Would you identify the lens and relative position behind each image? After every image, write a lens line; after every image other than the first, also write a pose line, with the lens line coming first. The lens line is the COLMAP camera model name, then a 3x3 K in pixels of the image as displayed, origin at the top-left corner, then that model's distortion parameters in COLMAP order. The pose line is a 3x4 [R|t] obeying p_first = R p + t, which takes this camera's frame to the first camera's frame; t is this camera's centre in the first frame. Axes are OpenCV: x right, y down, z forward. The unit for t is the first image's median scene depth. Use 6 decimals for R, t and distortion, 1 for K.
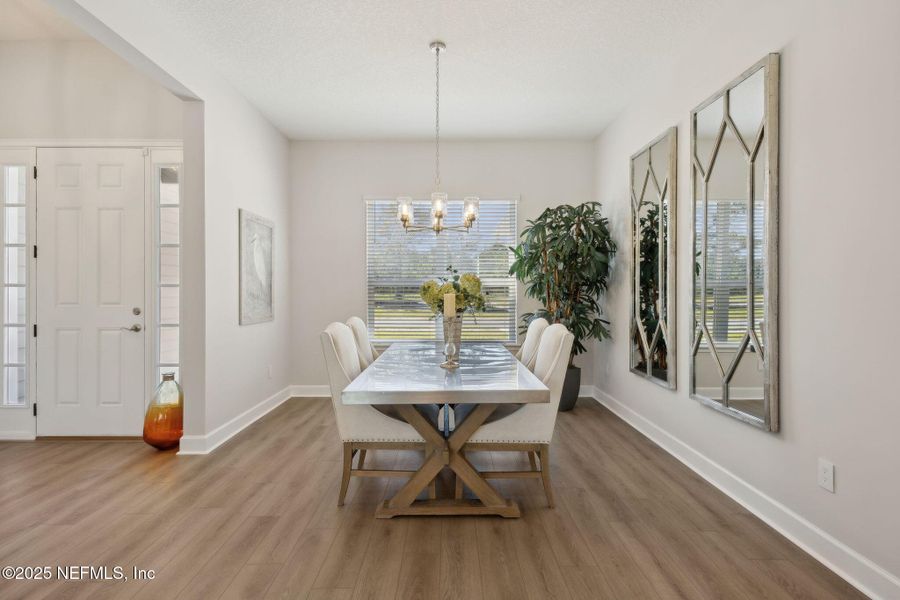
lens RADIAL K [[448.4, 0, 450.9], [0, 448.4, 294.3], [0, 0, 1]] dist [0.019094, -0.000604]
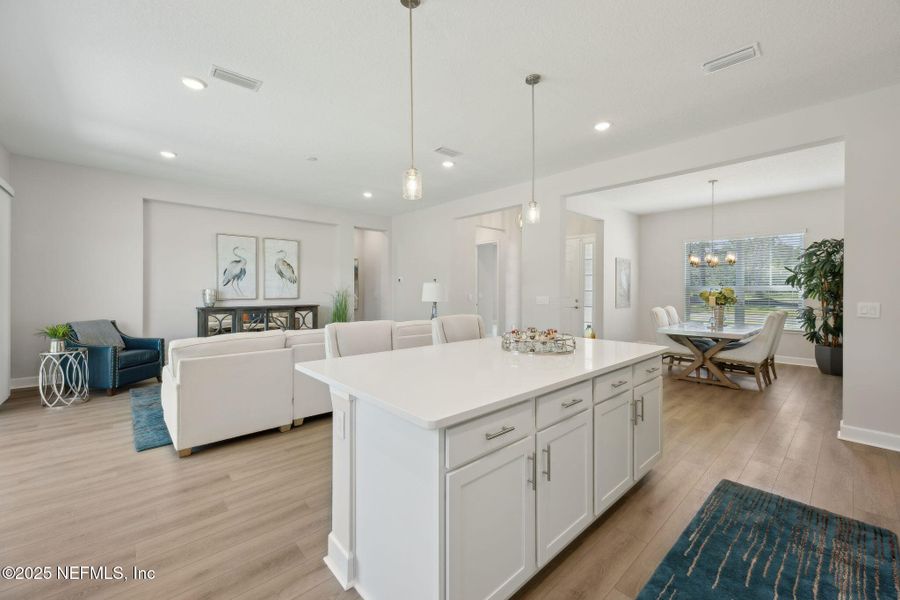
lens RADIAL K [[350.5, 0, 444.3], [0, 350.5, 294.7], [0, 0, 1]] dist [0.000585, 0.000185]
pose [[0.654876, 0.011282, -0.755652, 0.344822], [-0.003183, 0.999921, 0.012171, -0.021343], [0.755730, -0.005565, 0.654860, -0.923052]]
